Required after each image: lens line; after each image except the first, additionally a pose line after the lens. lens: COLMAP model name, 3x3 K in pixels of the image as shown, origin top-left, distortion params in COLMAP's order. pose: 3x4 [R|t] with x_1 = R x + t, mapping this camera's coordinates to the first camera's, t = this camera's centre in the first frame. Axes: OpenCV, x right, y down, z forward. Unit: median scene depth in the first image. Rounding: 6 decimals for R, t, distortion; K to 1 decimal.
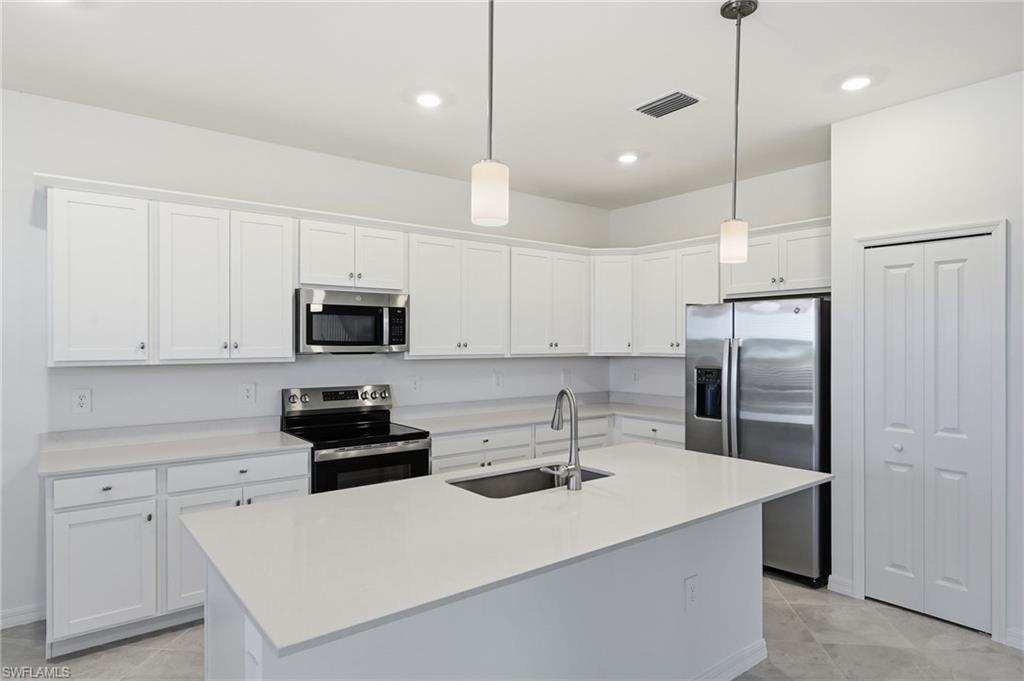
lens RADIAL K [[588.5, 0, 512.0], [0, 588.5, 340.5], [0, 0, 1]] dist [-0.004247, -0.001703]
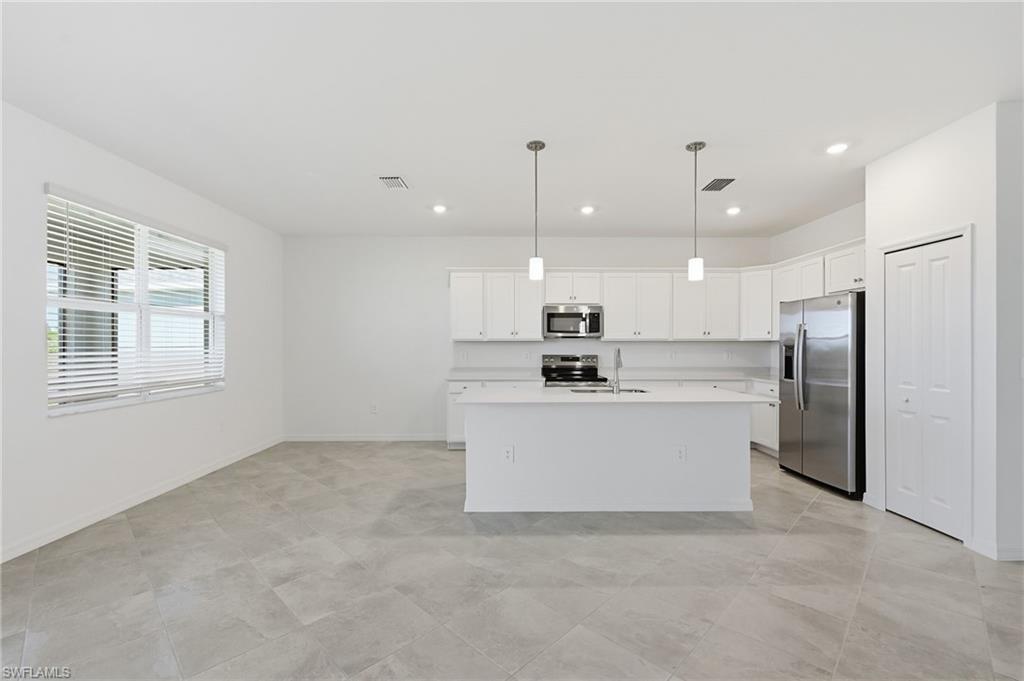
lens RADIAL K [[436.4, 0, 509.2], [0, 436.4, 342.9], [0, 0, 1]] dist [-0.000023, 0.000105]
pose [[0.794550, -0.002626, -0.607194, 0.493107], [0.002487, 0.999996, -0.001071, 0.045987], [0.607194, -0.000659, 0.794553, -0.318571]]
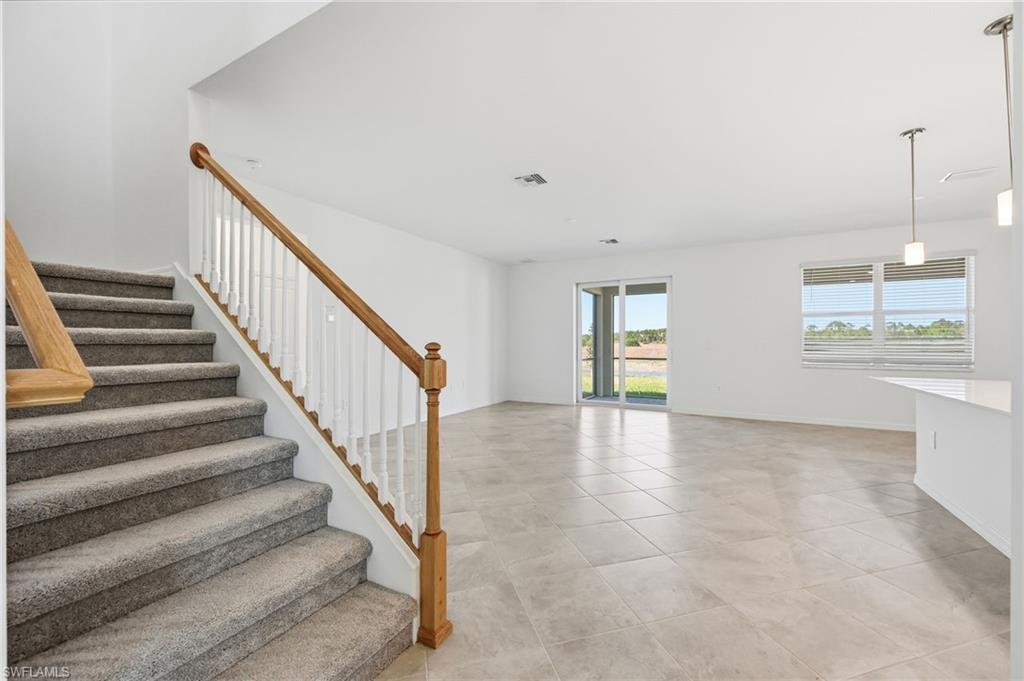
lens RADIAL K [[403.4, 0, 513.5], [0, 403.4, 339.9], [0, 0, 1]] dist [0.000106, -0.000008]
pose [[-0.916374, -0.000423, -0.400324, 1.106173], [0.001820, 0.999985, -0.005222, 0.074491], [0.400320, -0.005513, -0.916359, 0.892324]]
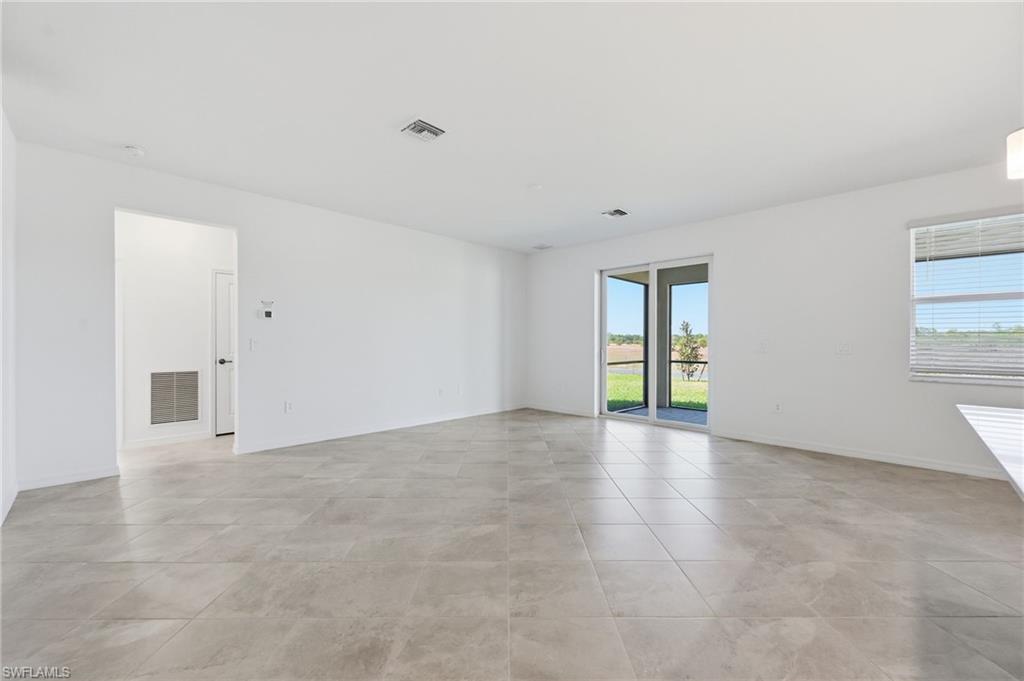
lens RADIAL K [[407.7, 0, 510.2], [0, 407.7, 342.1], [0, 0, 1]] dist [0.001264, 0.000065]
pose [[-0.990731, 0.000041, -0.135838, 0.550613], [0.000105, 1.000000, -0.000463, 0.079065], [0.135838, -0.000473, -0.990731, 0.782582]]
